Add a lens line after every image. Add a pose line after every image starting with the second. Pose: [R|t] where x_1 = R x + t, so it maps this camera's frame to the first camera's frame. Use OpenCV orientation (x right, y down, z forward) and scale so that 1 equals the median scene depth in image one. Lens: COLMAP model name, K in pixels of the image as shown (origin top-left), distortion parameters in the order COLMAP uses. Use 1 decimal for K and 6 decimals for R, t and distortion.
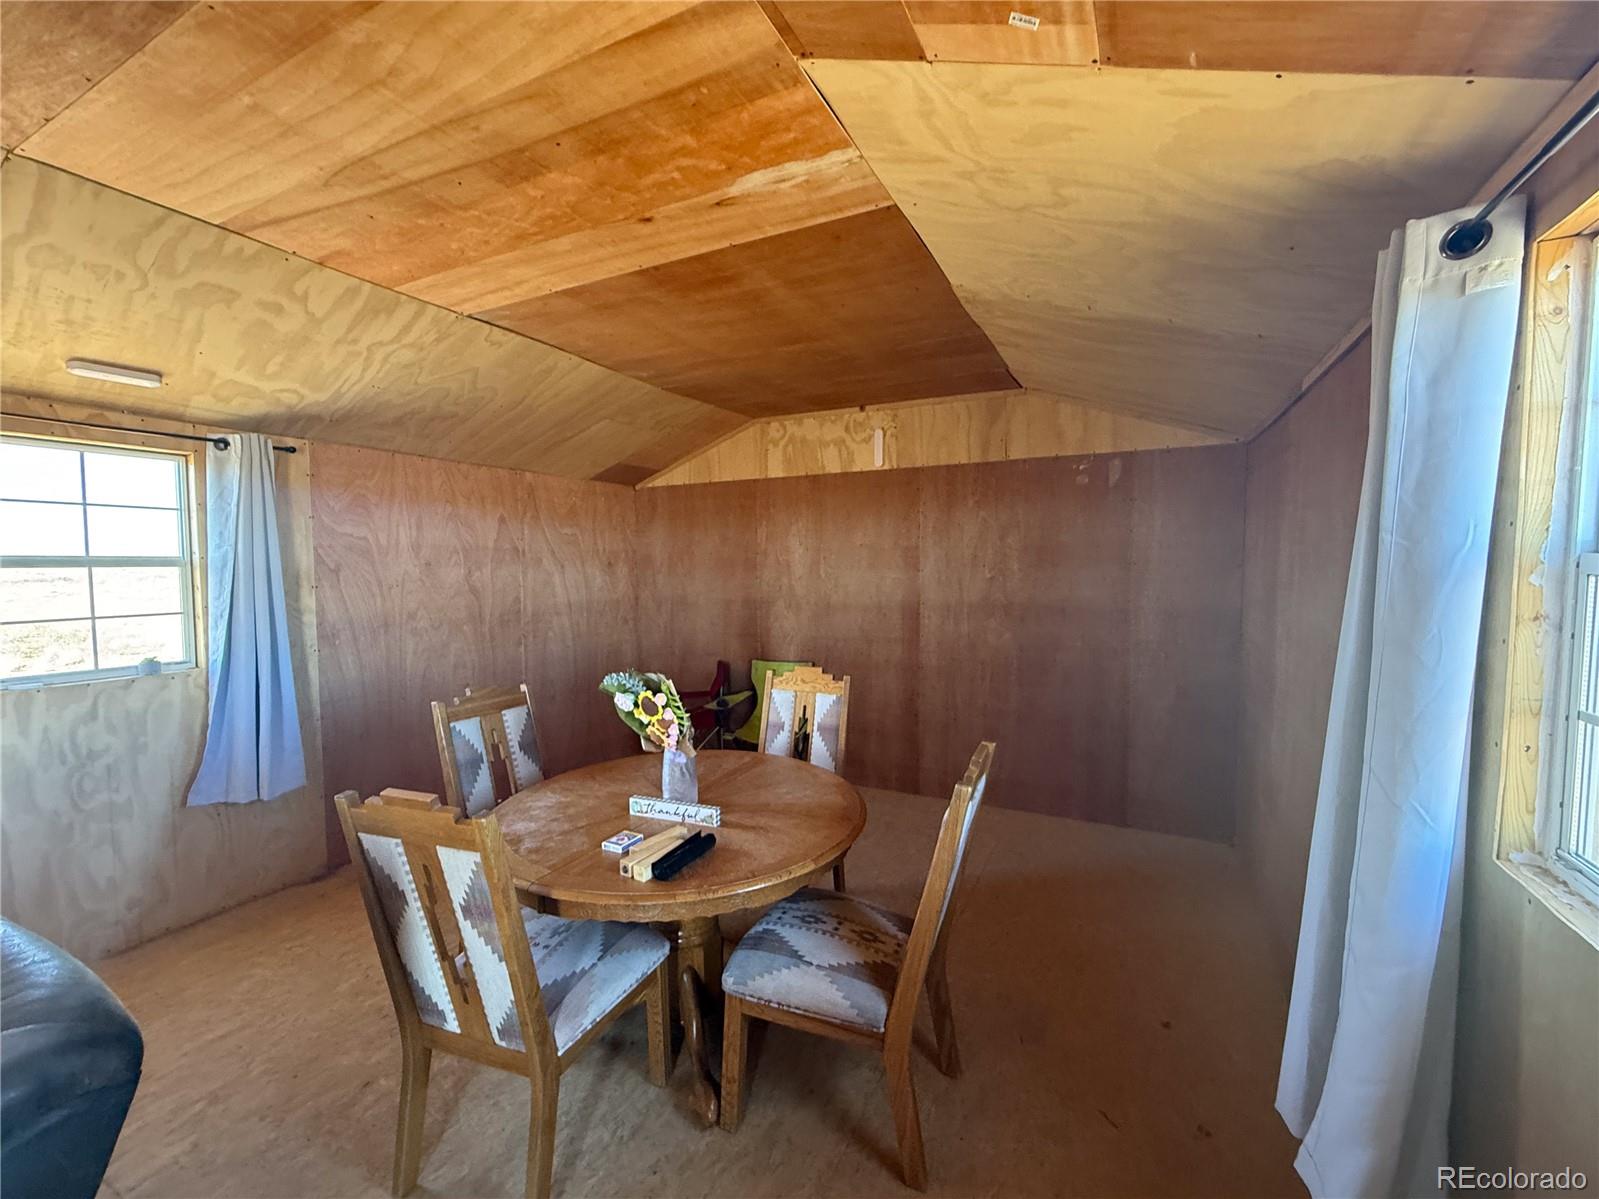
lens RADIAL K [[647.3, 0, 809.5], [0, 647.3, 595.0], [0, 0, 1]] dist [-0.000474, -0.000864]
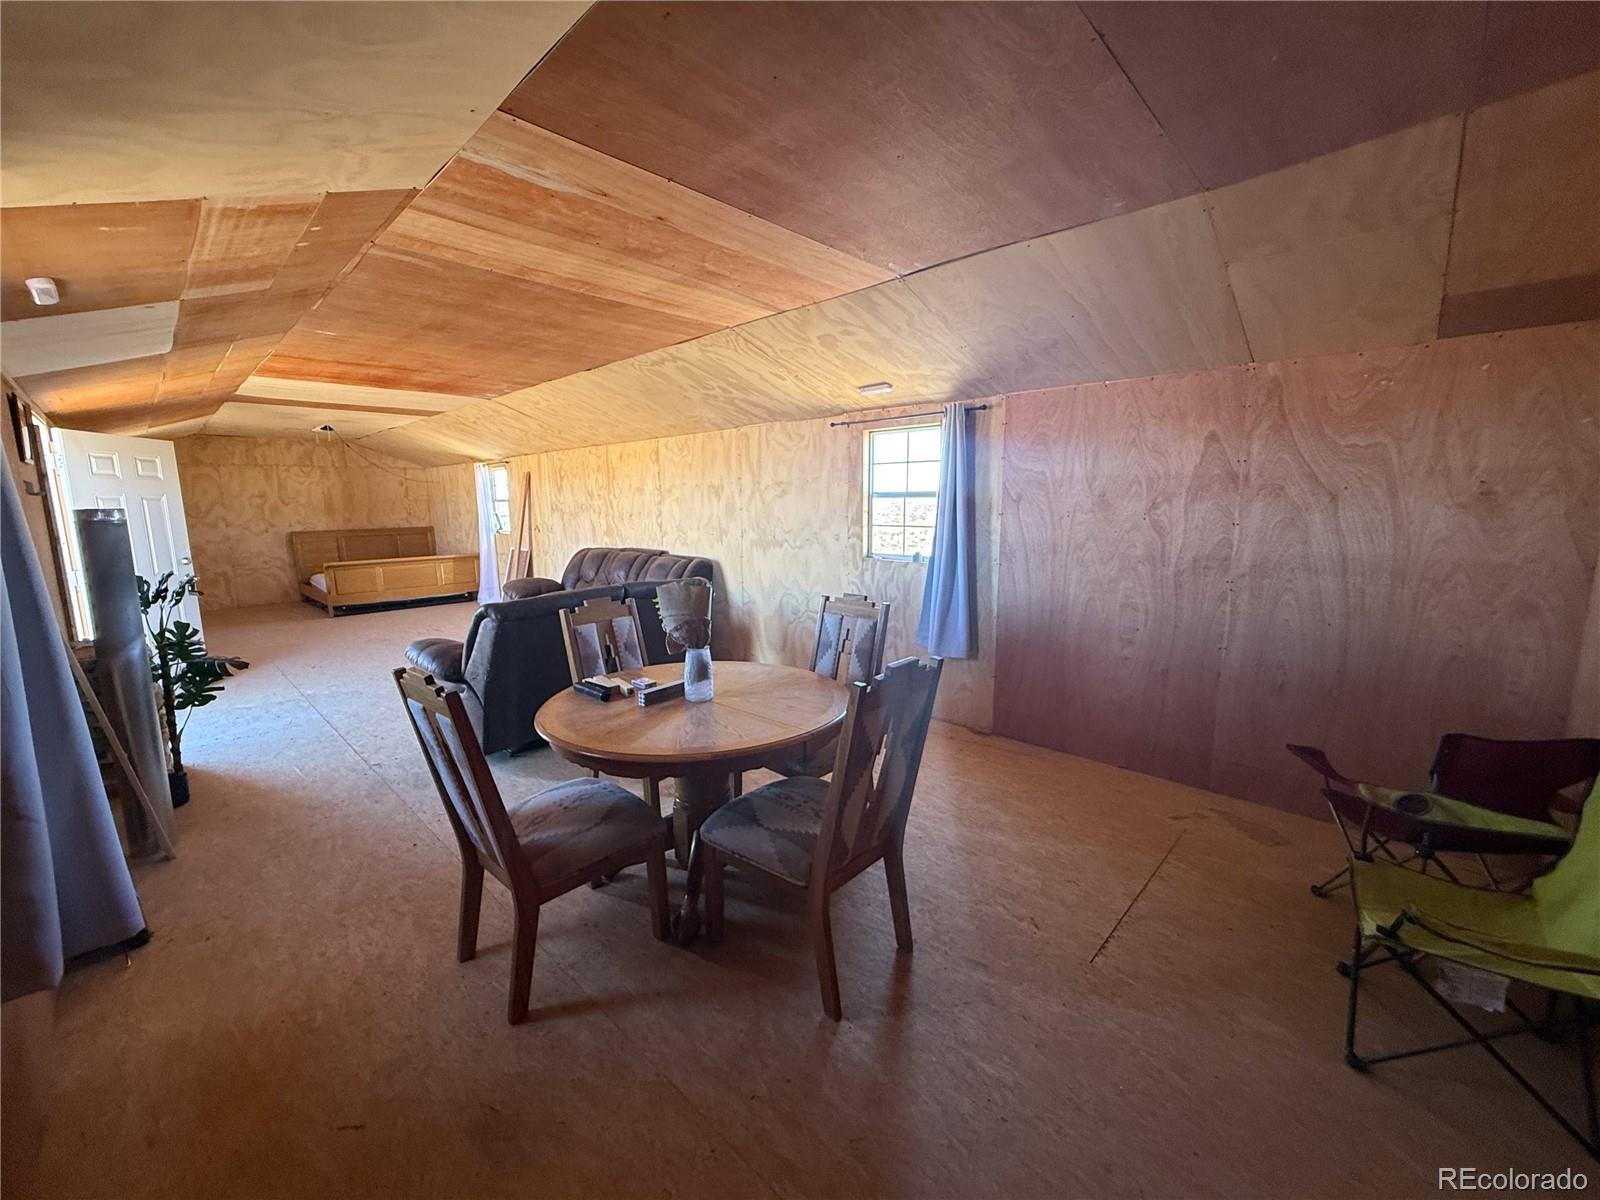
lens RADIAL K [[647.7, 0, 804.4], [0, 647.7, 597.2], [0, 0, 1]] dist [-0.000474, -0.000864]
pose [[-0.295860, 0.150090, -0.943366, 0.520856], [-0.041367, 0.984639, 0.169630, -0.046547], [0.954335, 0.089211, -0.285107, 0.923029]]
